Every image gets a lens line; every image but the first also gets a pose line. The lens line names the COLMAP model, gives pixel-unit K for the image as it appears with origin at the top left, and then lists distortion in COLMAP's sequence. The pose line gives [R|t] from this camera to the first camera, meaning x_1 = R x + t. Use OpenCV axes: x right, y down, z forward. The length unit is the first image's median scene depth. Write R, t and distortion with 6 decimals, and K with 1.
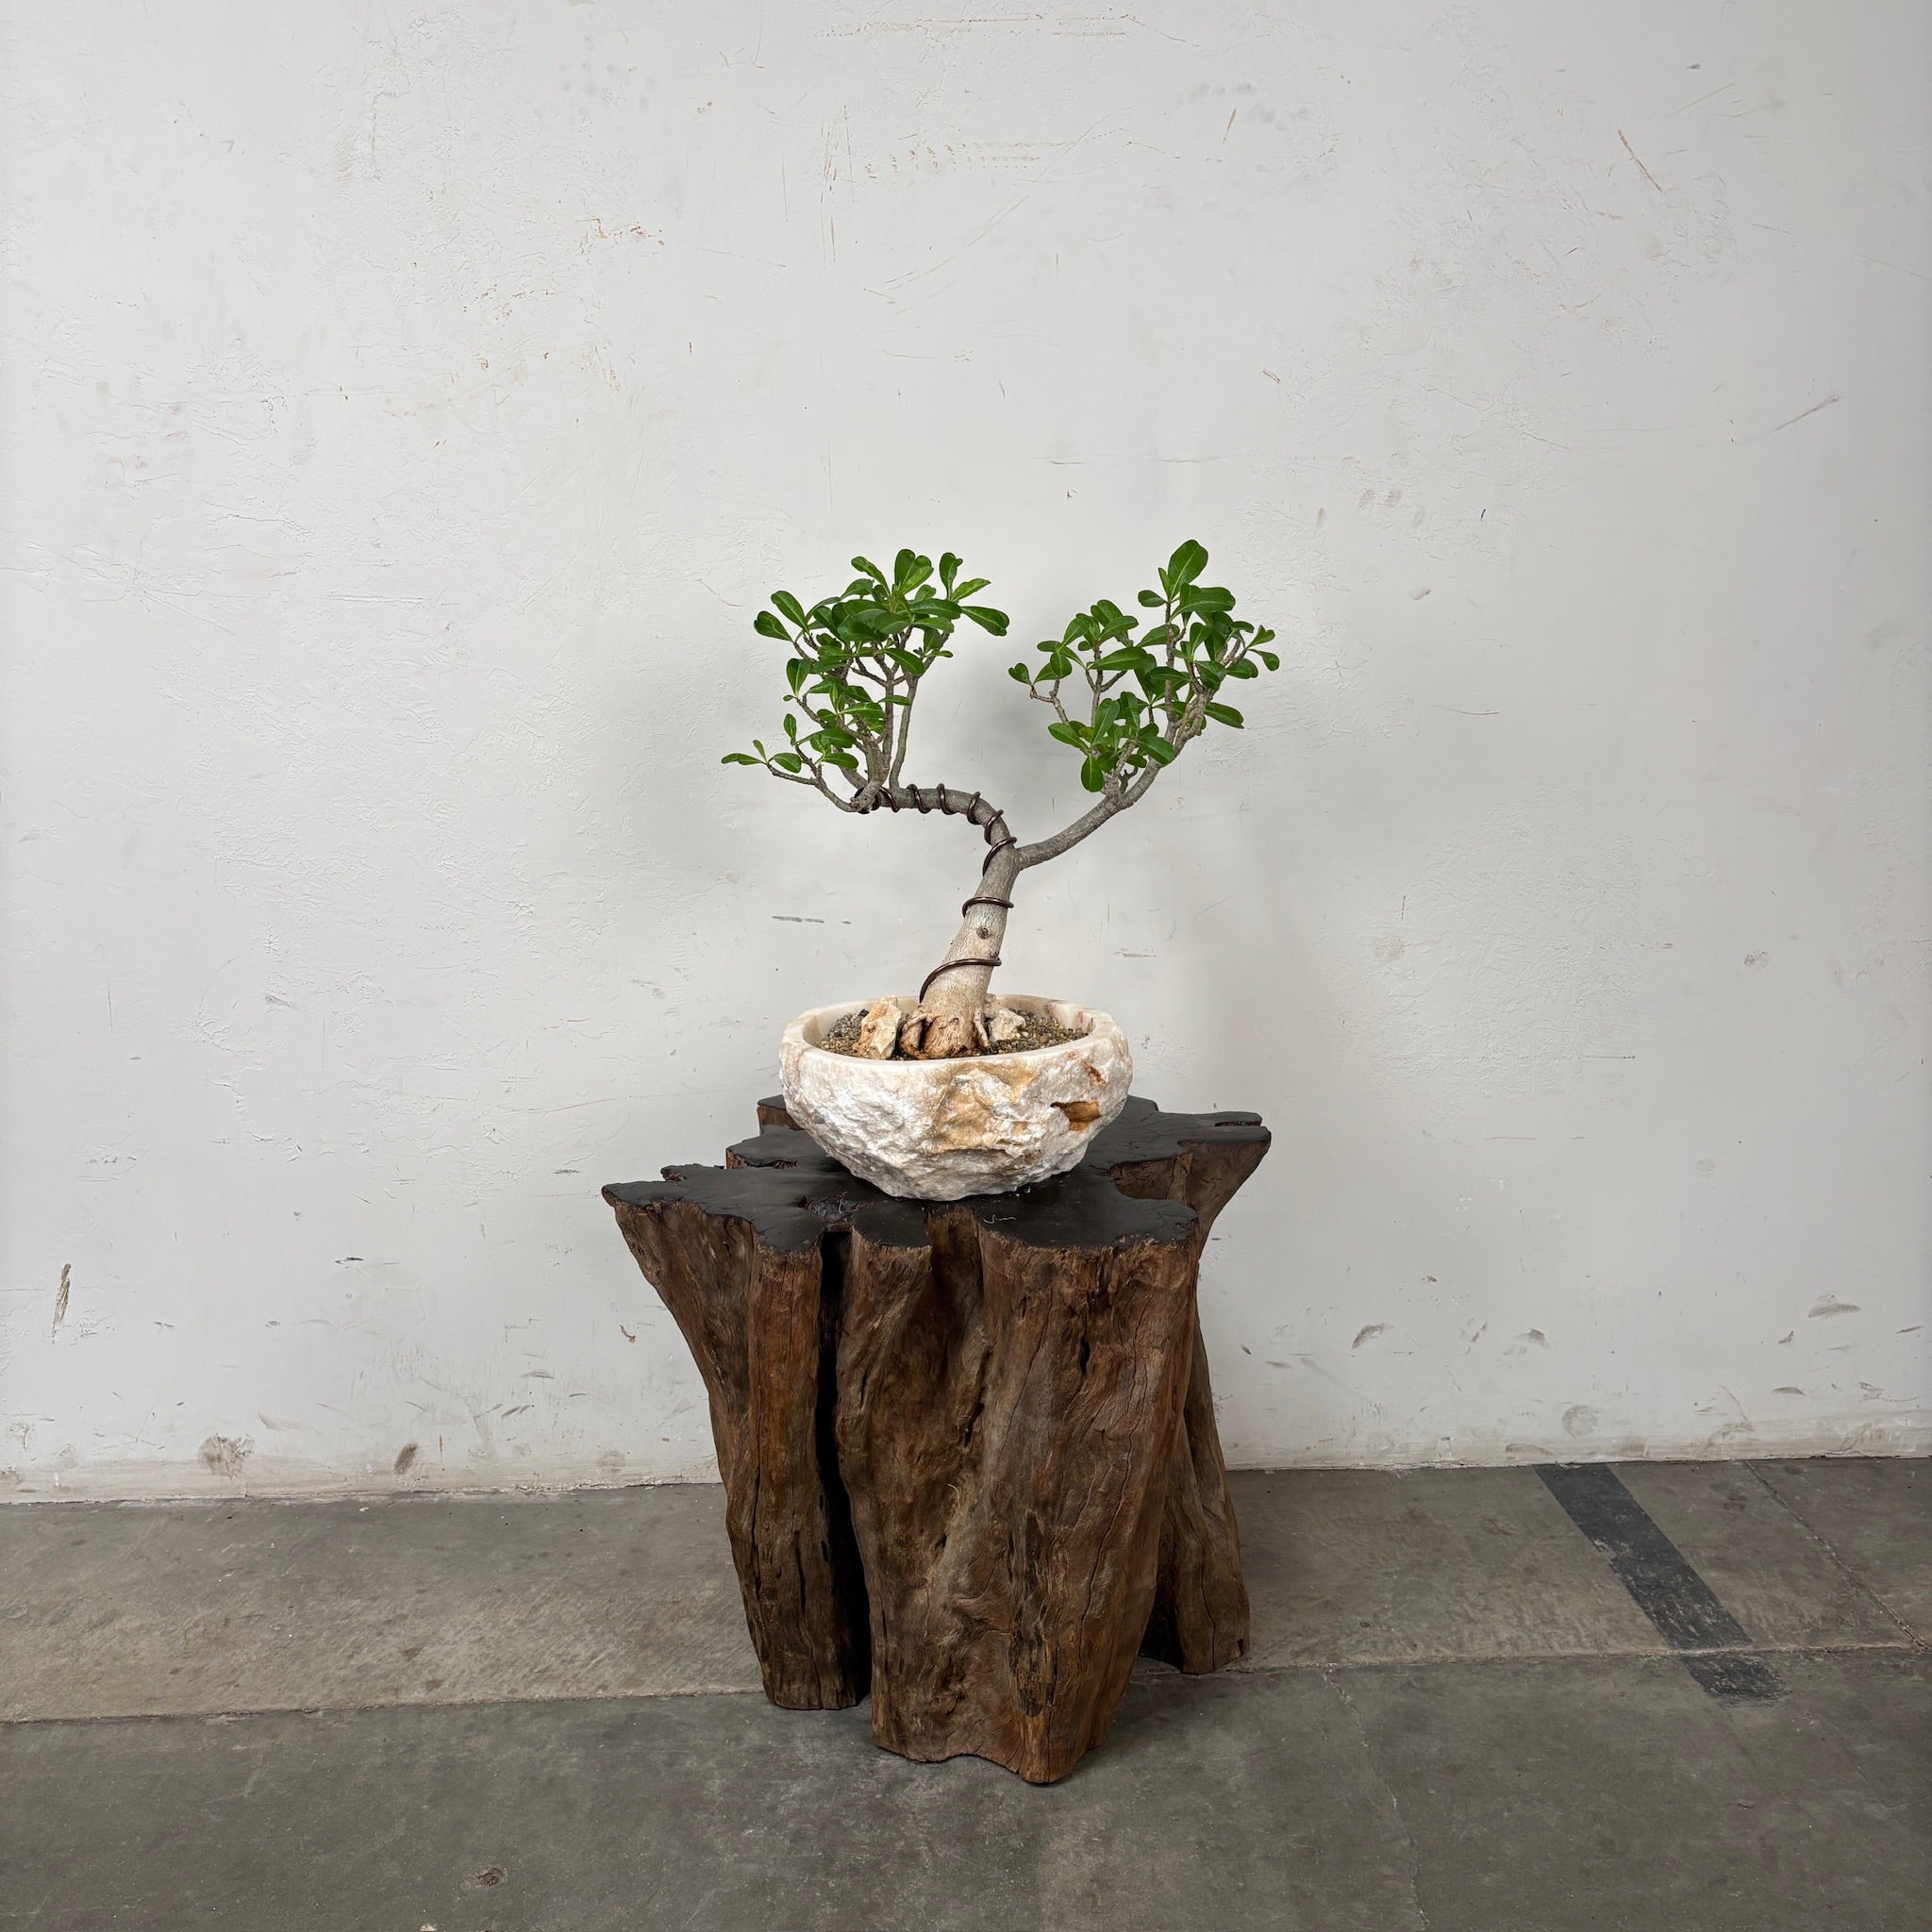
lens RADIAL K [[2005.0, 0, 967.8], [0, 2005.0, 988.9], [0, 0, 1]] dist [0.070500, -0.139067]
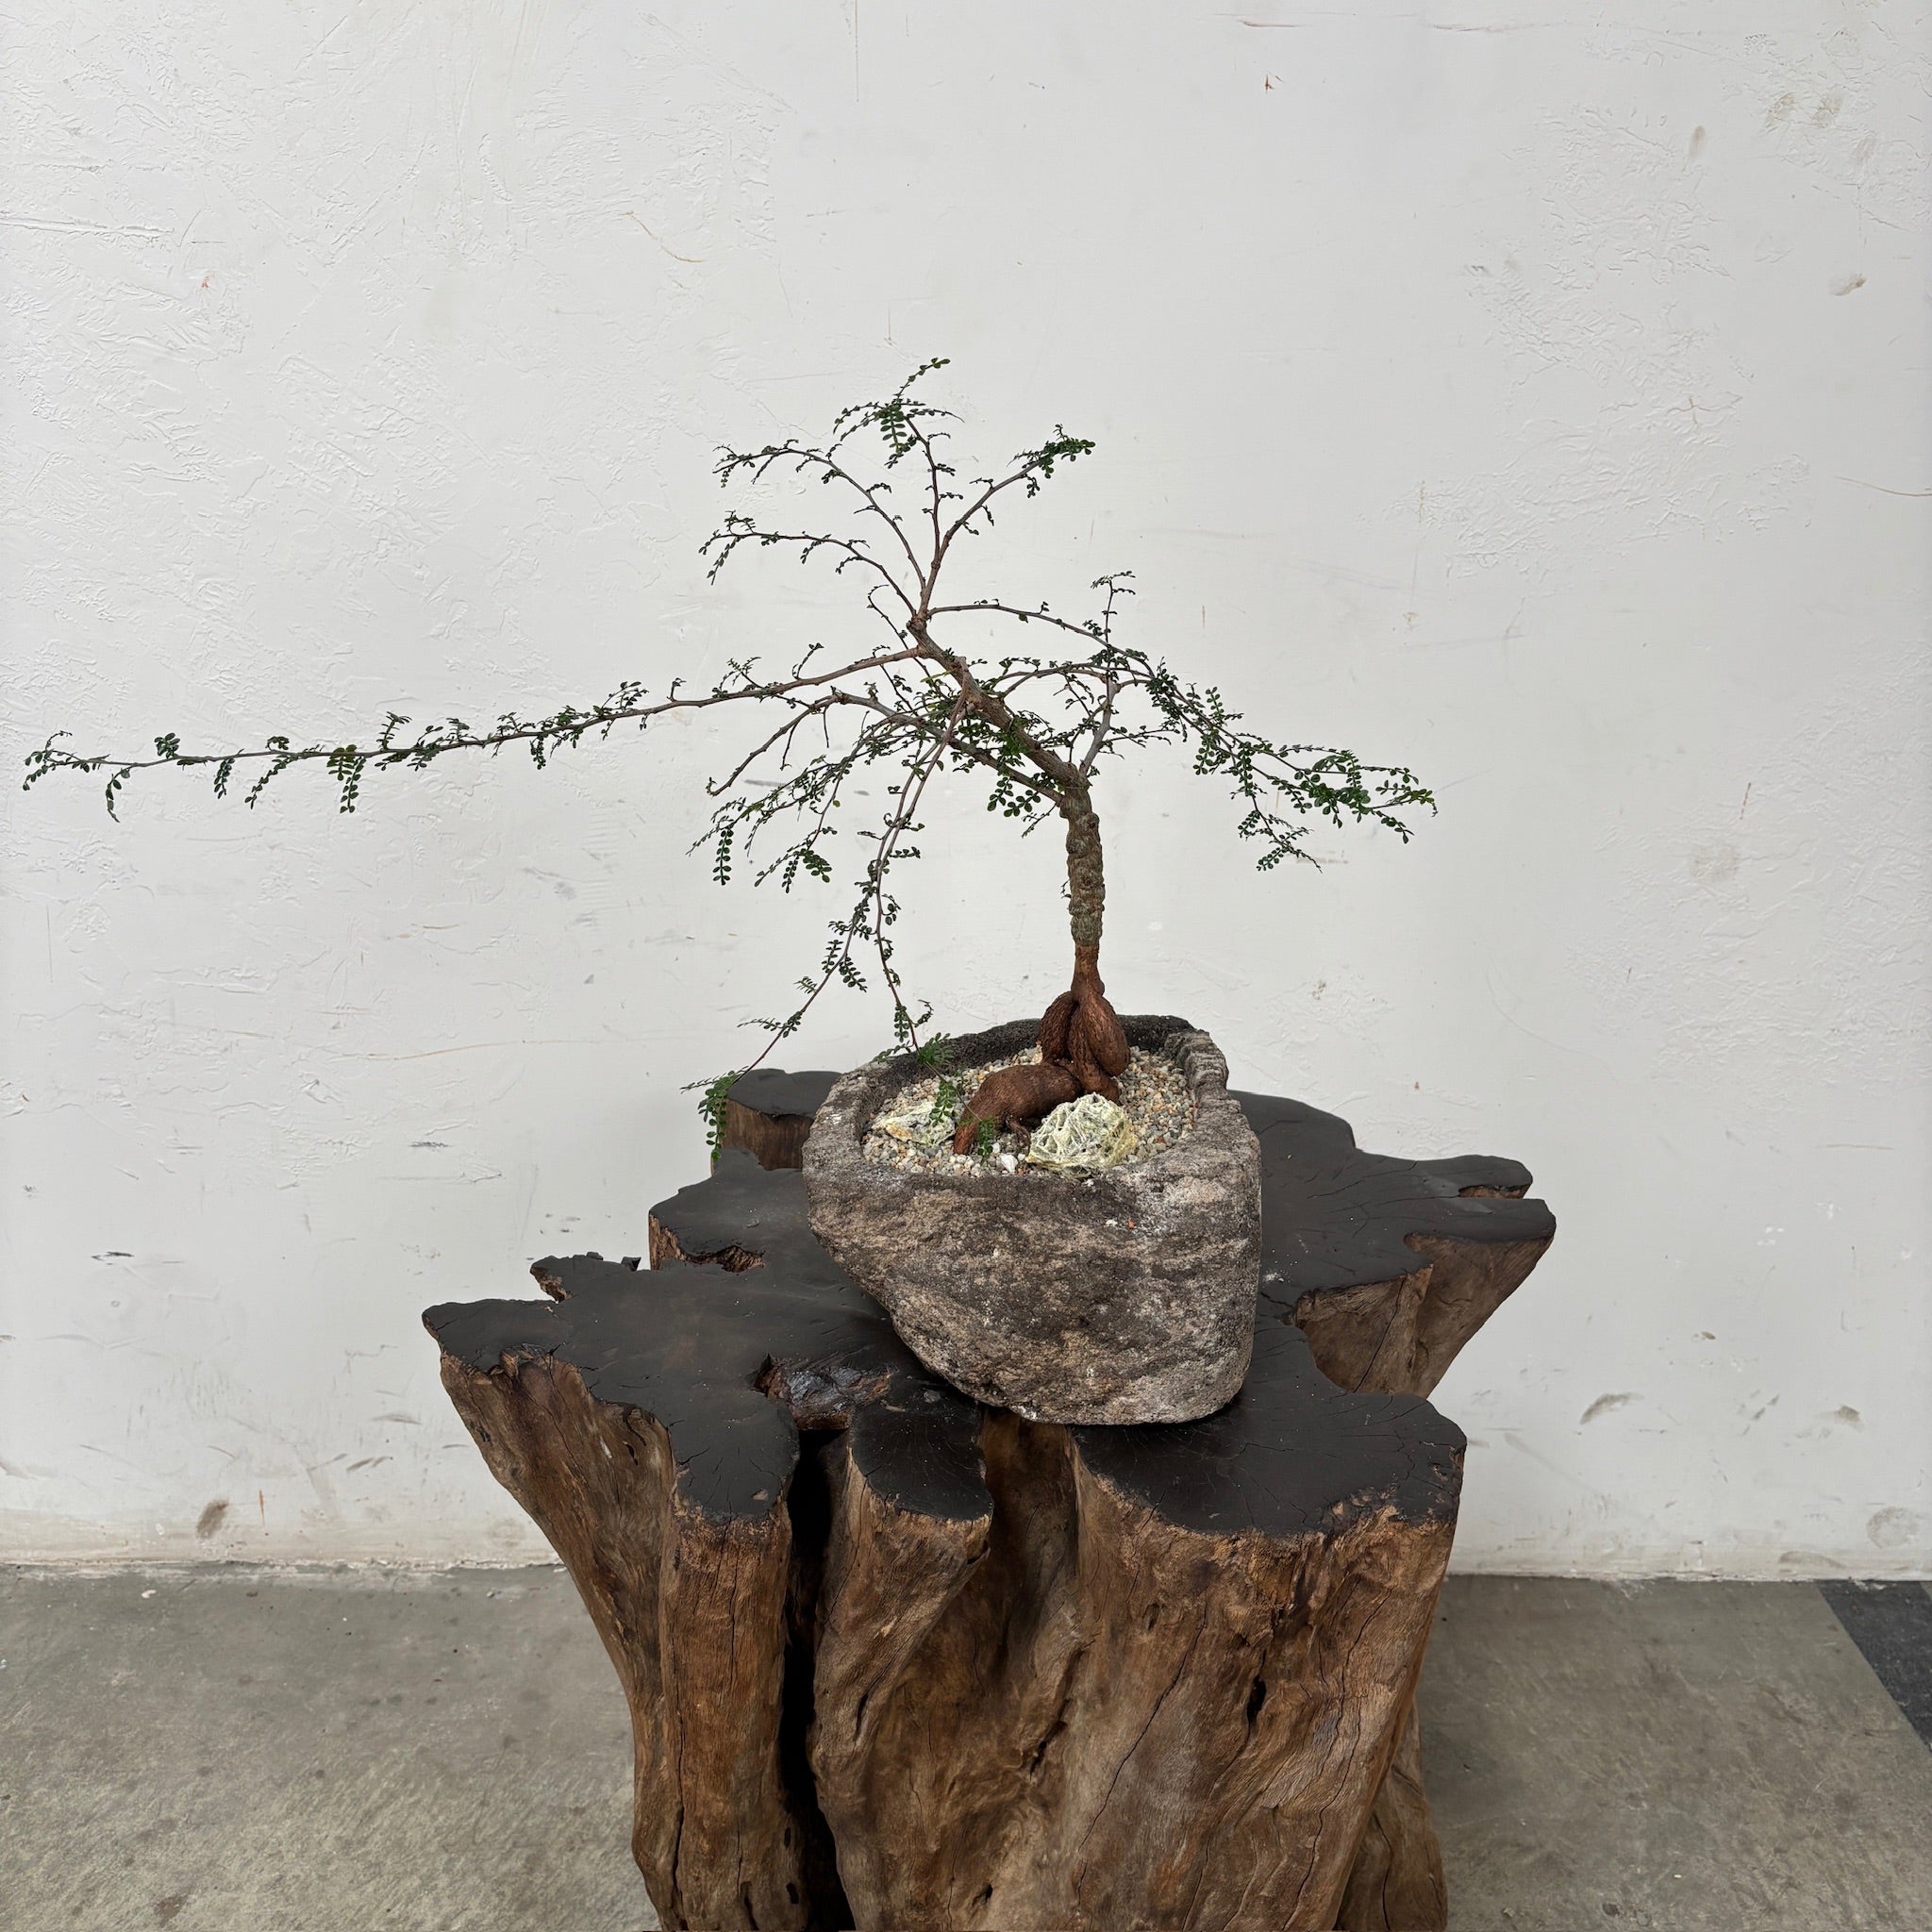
lens RADIAL K [[1980.9, 0, 970.8], [0, 1980.9, 983.3], [0, 0, 1]] dist [0.000410, 0.036263]
pose [[0.999144, 0.040909, -0.006210, -0.023388], [-0.039277, 0.984893, 0.168649, -0.093518], [0.013015, -0.168261, 0.985657, 0.437309]]
